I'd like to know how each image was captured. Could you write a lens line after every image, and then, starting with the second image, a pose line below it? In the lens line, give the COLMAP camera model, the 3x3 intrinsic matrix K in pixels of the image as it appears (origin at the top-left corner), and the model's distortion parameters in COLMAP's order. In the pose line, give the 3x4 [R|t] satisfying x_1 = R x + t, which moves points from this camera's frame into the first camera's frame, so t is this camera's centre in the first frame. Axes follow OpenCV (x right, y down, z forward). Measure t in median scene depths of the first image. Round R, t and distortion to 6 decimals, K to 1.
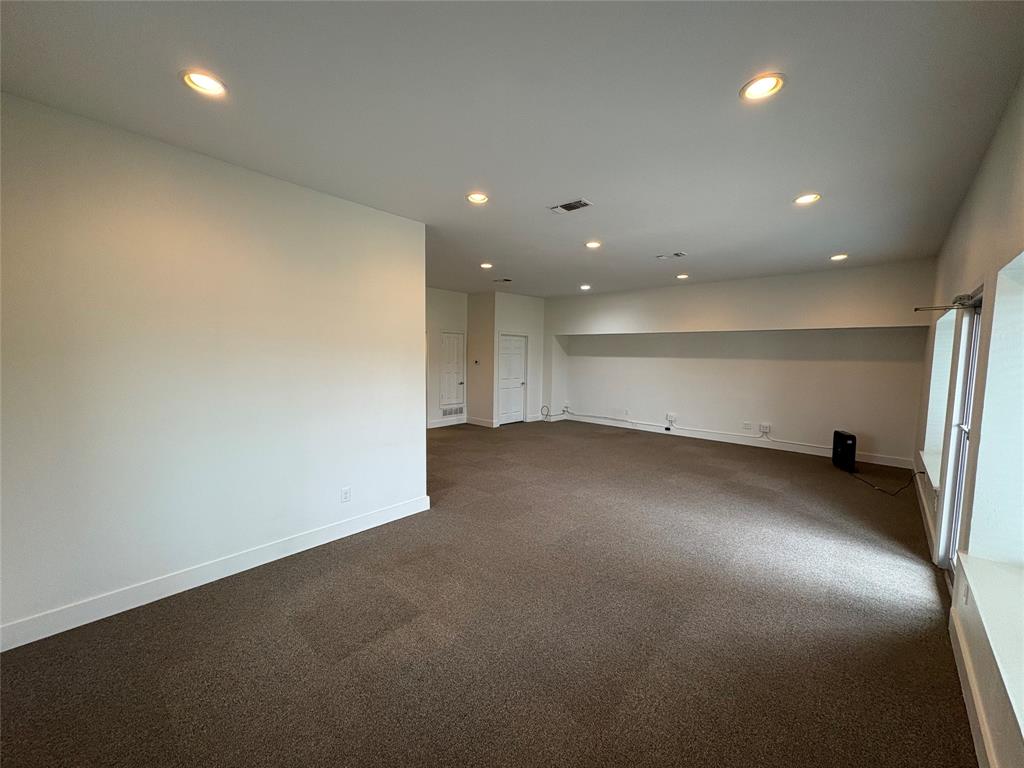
lens RADIAL K [[407.4, 0, 510.0], [0, 407.4, 385.1], [0, 0, 1]] dist [0.001061, 0.000195]
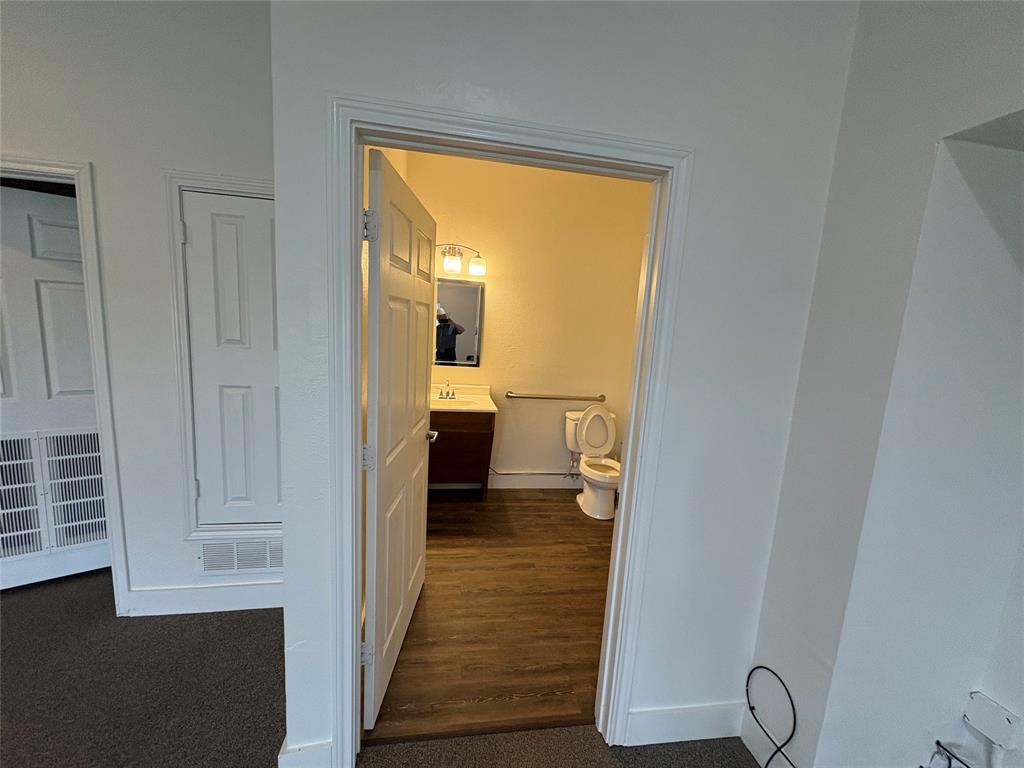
lens RADIAL K [[407.4, 0, 510.0], [0, 407.4, 385.1], [0, 0, 1]] dist [0.001061, 0.000195]
pose [[0.797724, 0.120712, -0.590817, 0.093966], [-0.094715, 0.992680, 0.074934, -0.061147], [0.595538, -0.003817, 0.803318, 0.908523]]
